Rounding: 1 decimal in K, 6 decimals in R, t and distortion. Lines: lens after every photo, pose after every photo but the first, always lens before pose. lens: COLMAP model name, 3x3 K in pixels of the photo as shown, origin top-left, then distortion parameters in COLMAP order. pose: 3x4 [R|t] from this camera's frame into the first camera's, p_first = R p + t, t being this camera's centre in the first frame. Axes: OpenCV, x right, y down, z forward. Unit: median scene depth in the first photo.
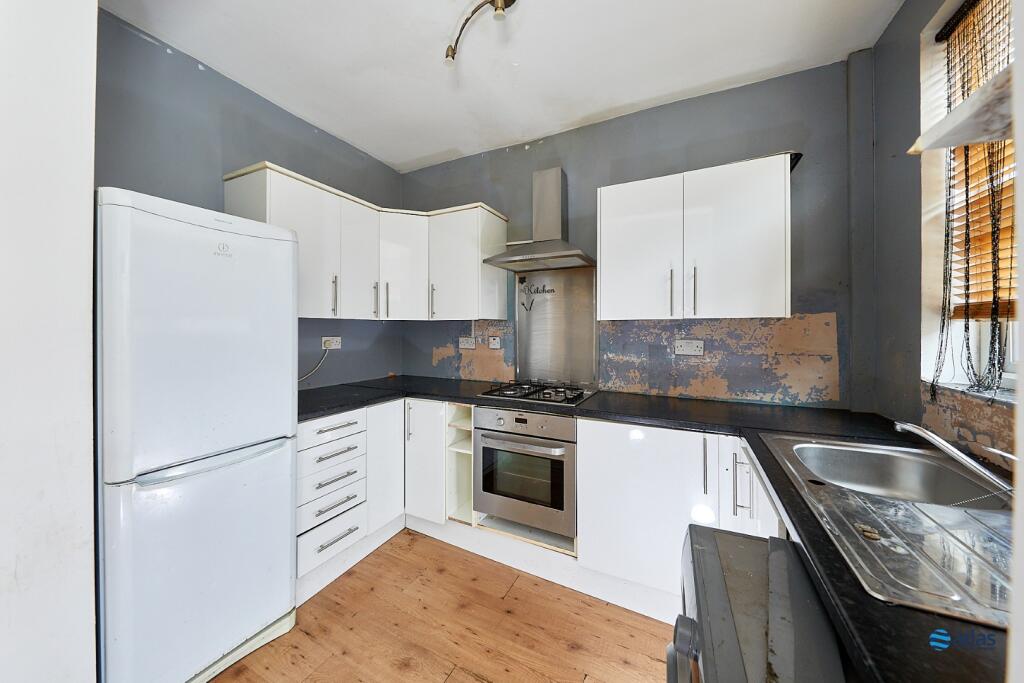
lens RADIAL K [[357.8, 0, 499.7], [0, 357.8, 327.9], [0, 0, 1]] dist [-0.002857, -0.000325]
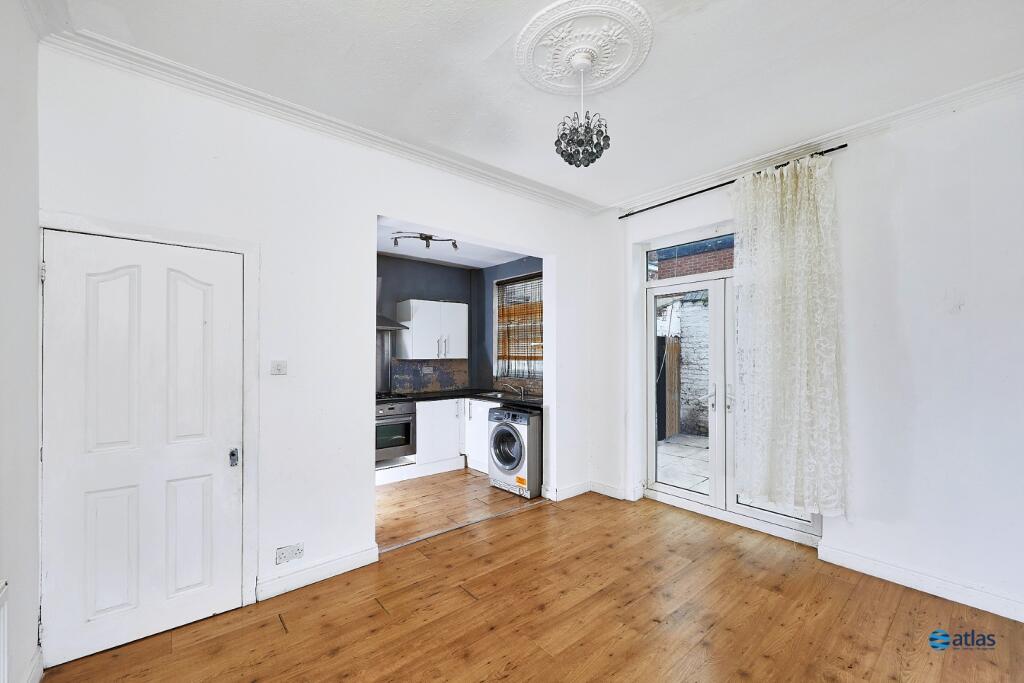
lens RADIAL K [[413.7, 0, 504.0], [0, 413.7, 350.6], [0, 0, 1]] dist [-0.001132, -0.000006]
pose [[0.389681, 0.006093, 0.920930, -1.740287], [-0.001341, 0.999981, -0.006049, -0.057876], [-0.920949, 0.001122, 0.389682, -0.488816]]
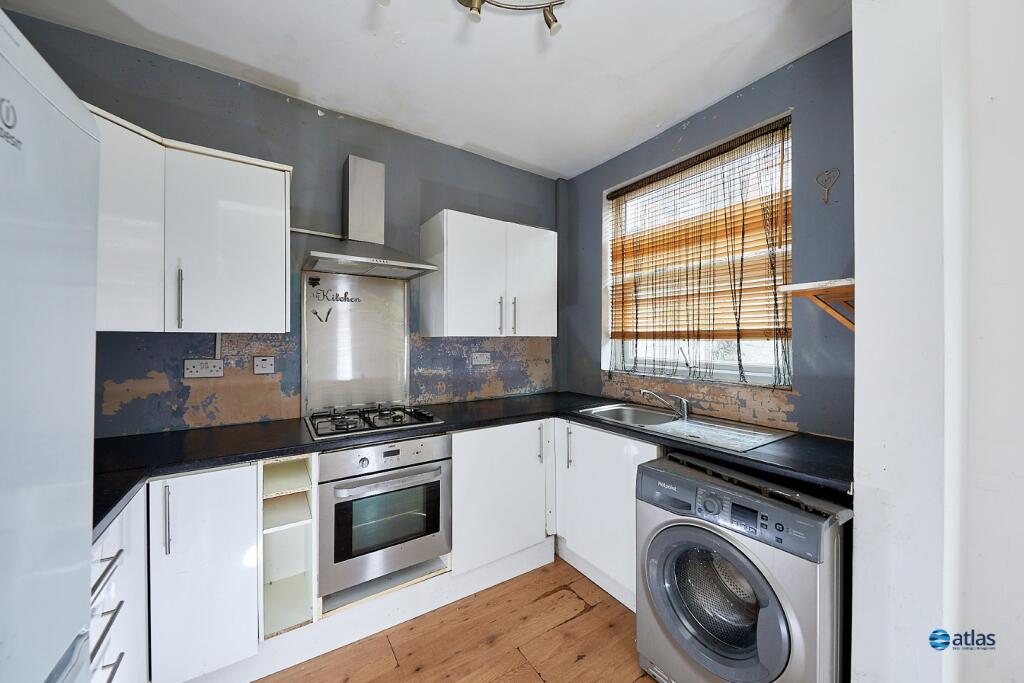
lens RADIAL K [[369.3, 0, 515.9], [0, 369.3, 338.2], [0, 0, 1]] dist [0.000345, -0.000302]
pose [[0.480933, 0.000115, 0.876757, -0.529320], [-0.004023, 0.999990, 0.002076, -0.018743], [-0.876748, -0.004526, 0.480929, 0.287179]]
